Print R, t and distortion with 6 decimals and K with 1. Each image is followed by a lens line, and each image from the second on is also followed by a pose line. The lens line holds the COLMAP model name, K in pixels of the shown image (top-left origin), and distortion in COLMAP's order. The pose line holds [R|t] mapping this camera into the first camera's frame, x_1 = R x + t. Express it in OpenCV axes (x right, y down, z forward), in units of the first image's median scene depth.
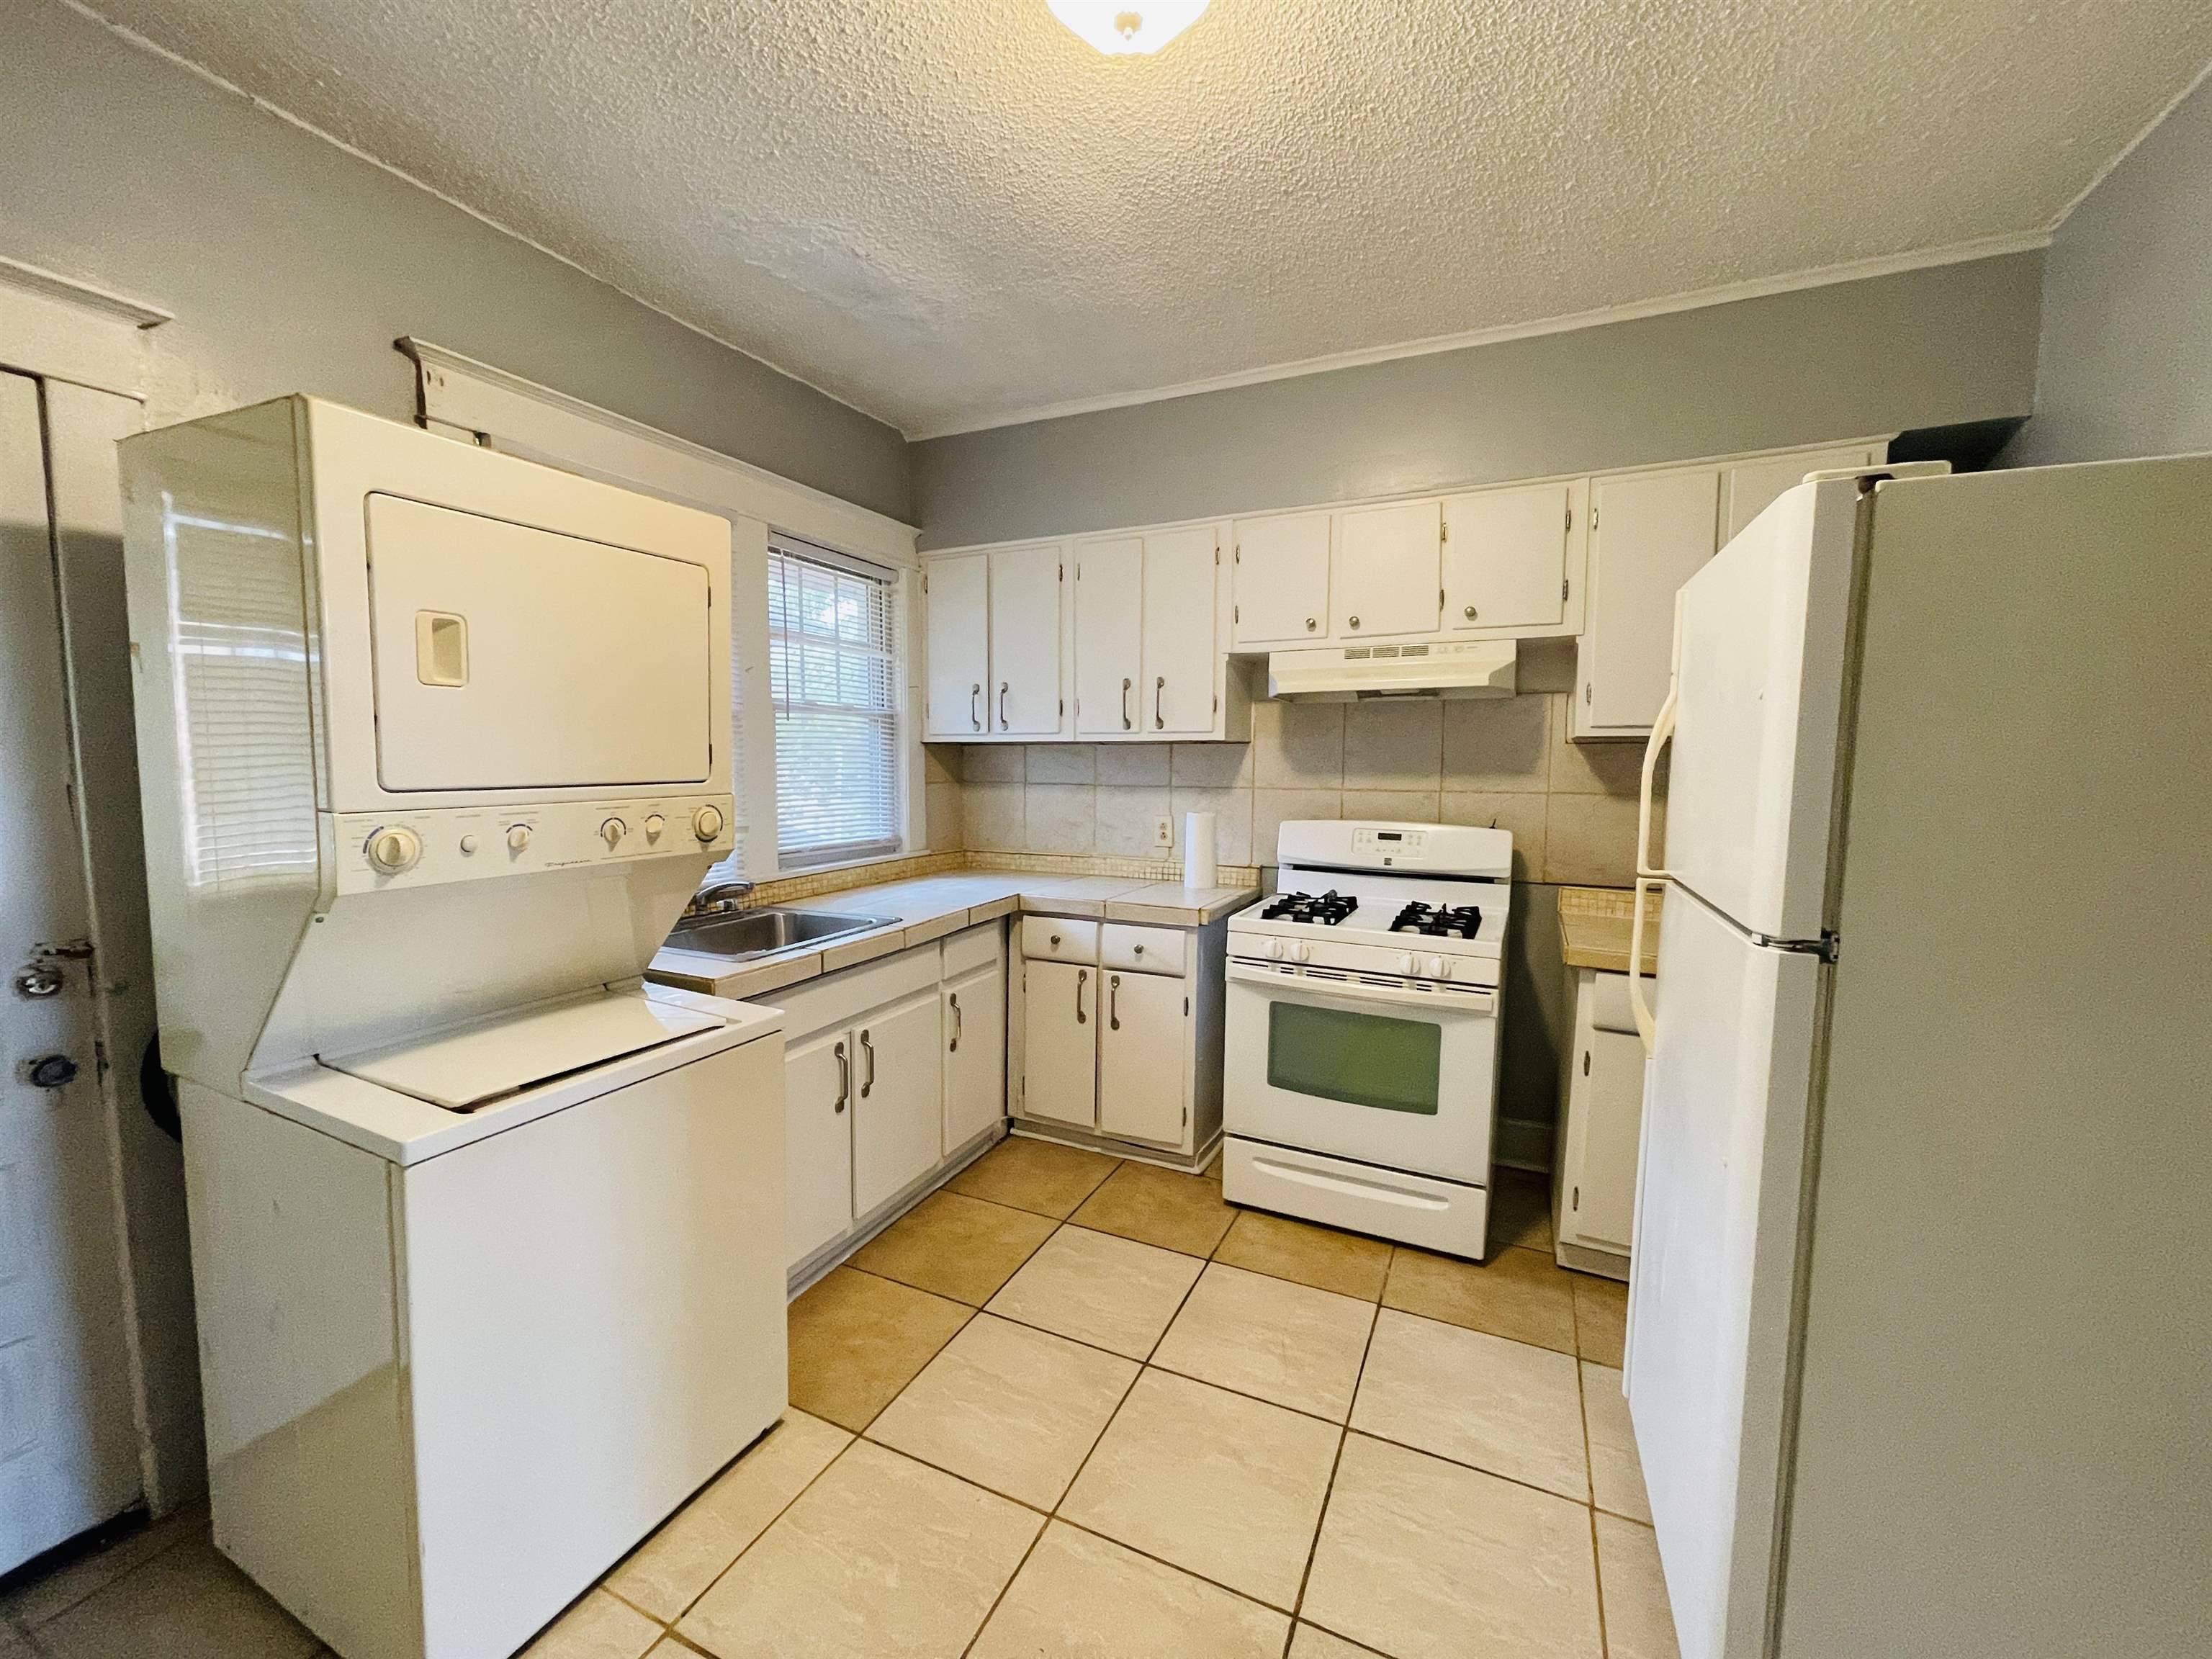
lens RADIAL K [[900.3, 0, 1102.7], [0, 900.3, 835.4], [0, 0, 1]] dist [0.010497, -0.007713]
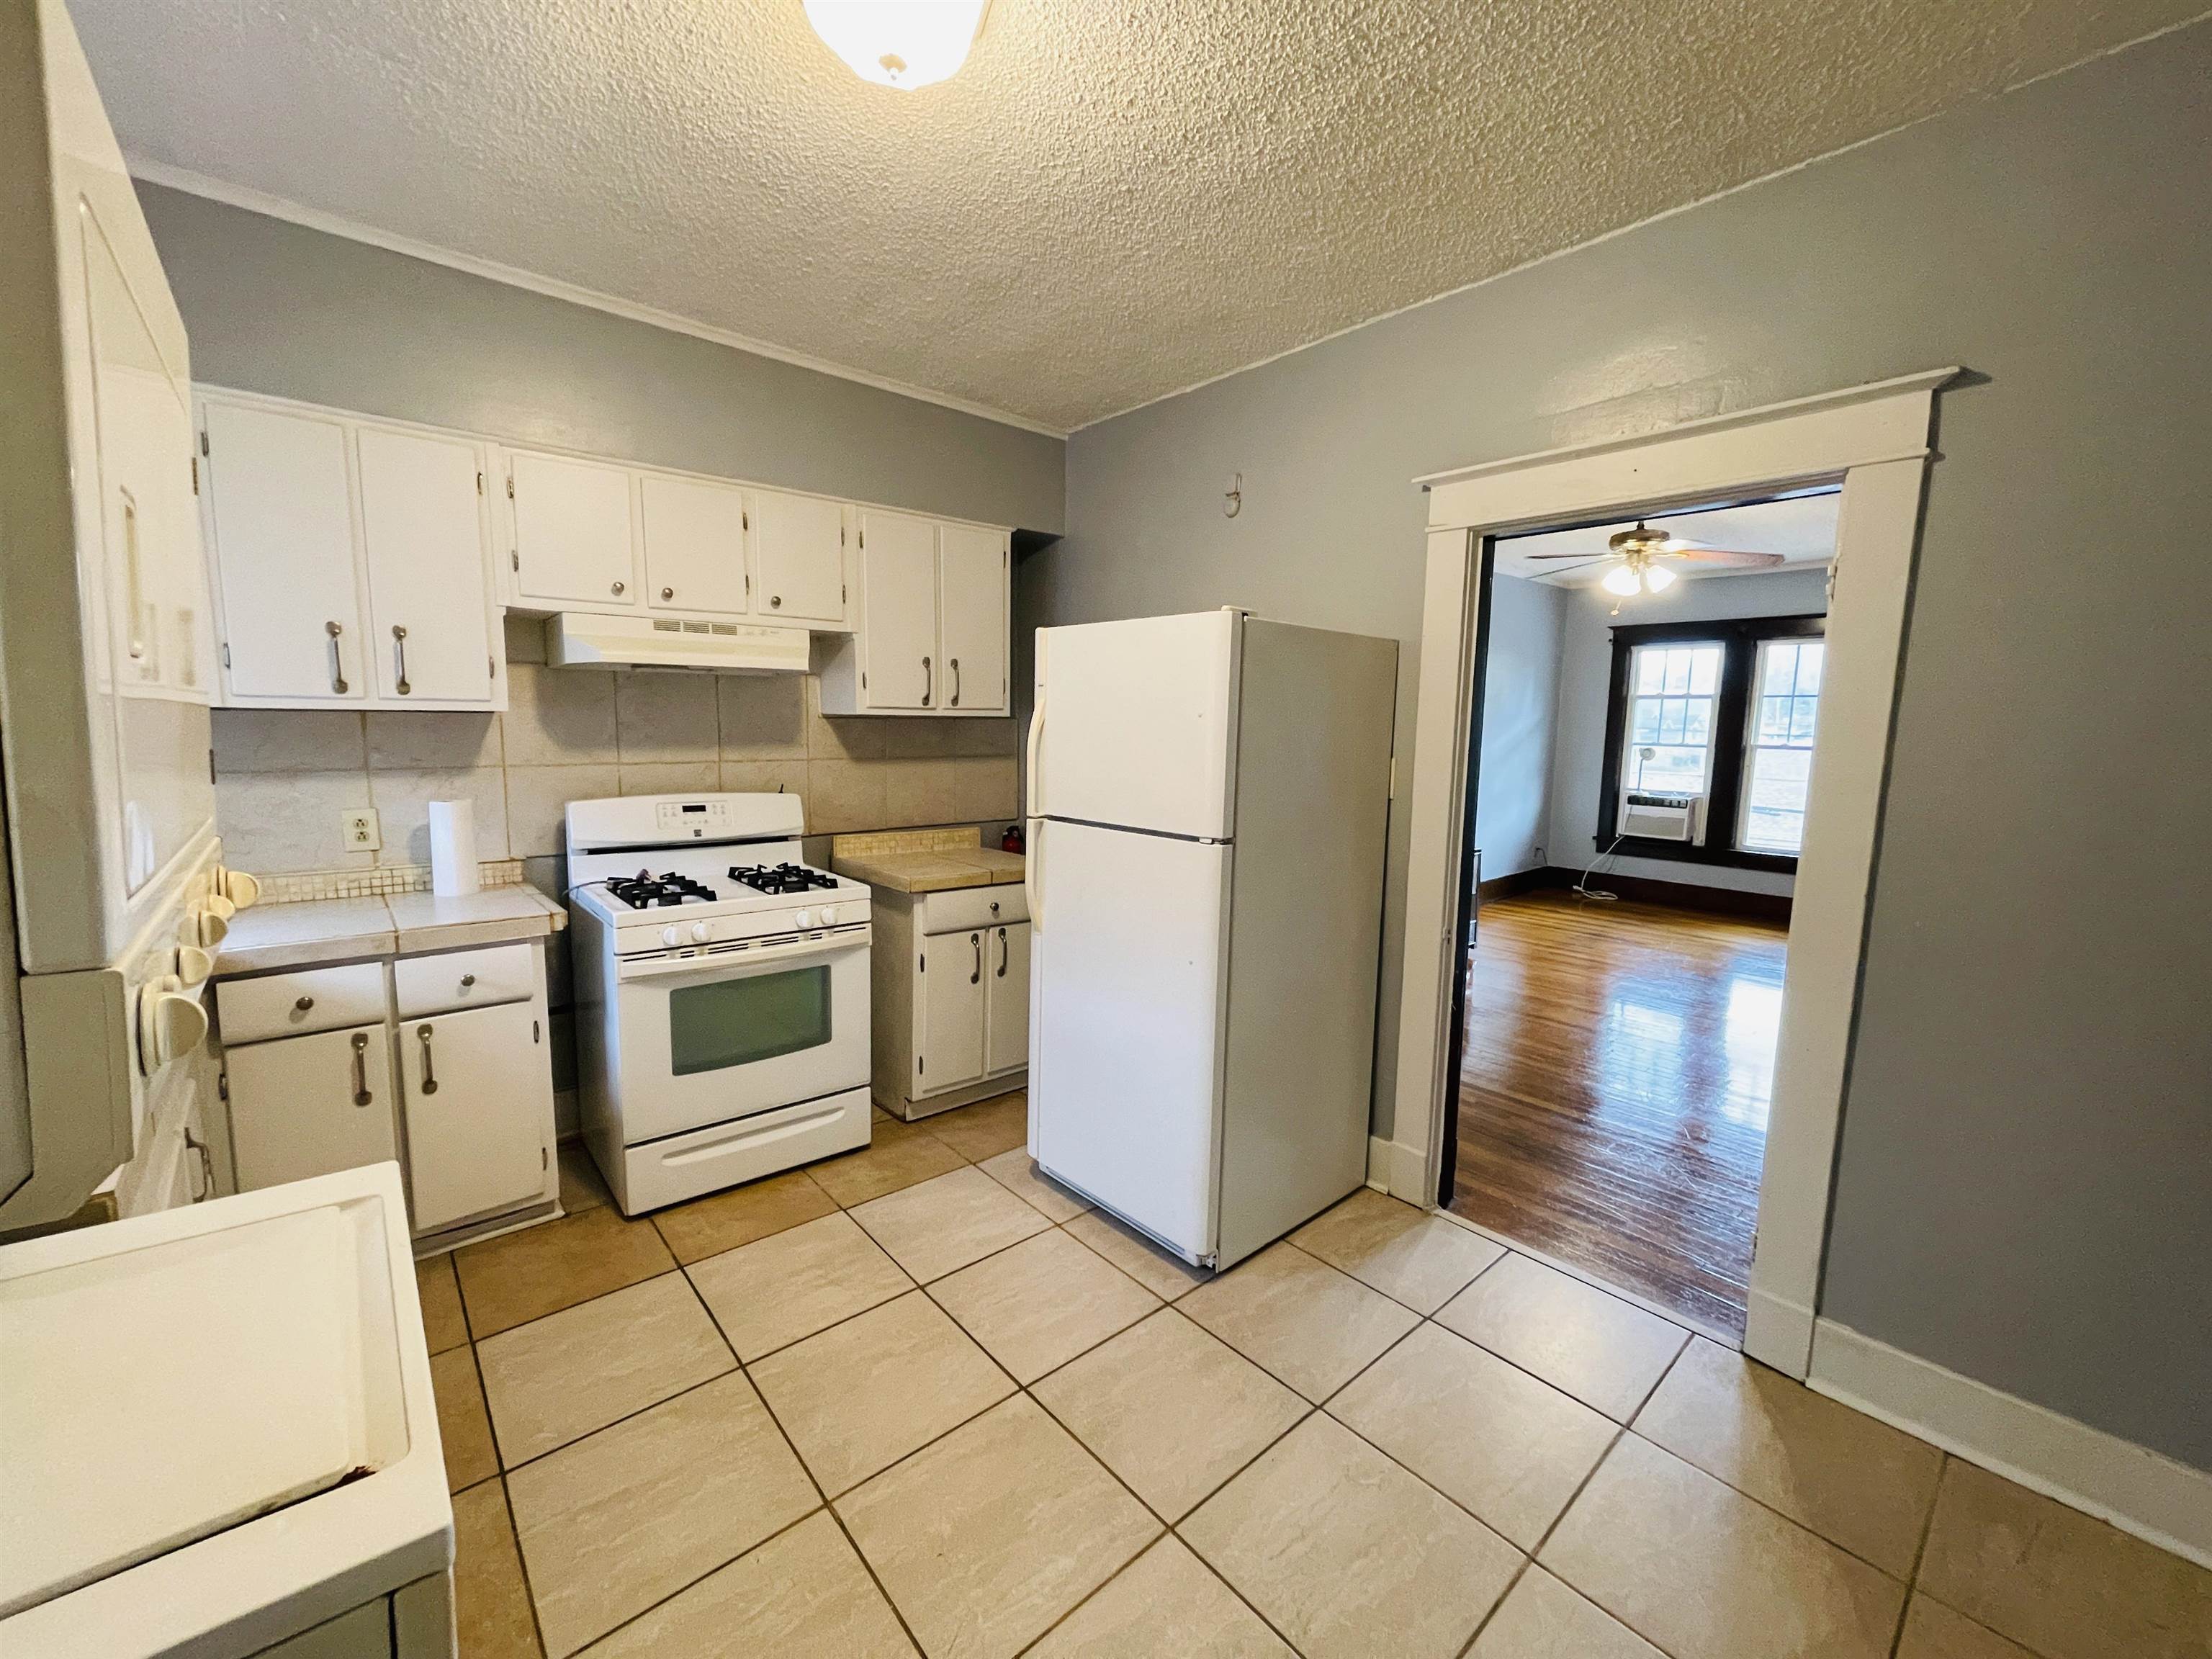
lens RADIAL K [[887.9, 0, 1121.8], [0, 887.9, 837.0], [0, 0, 1]] dist [-0.001114, -0.000097]
pose [[0.392942, -0.121393, 0.911515, -0.432222], [0.065773, 0.992420, 0.103814, -0.041282], [-0.917208, 0.019160, 0.397948, 0.166678]]
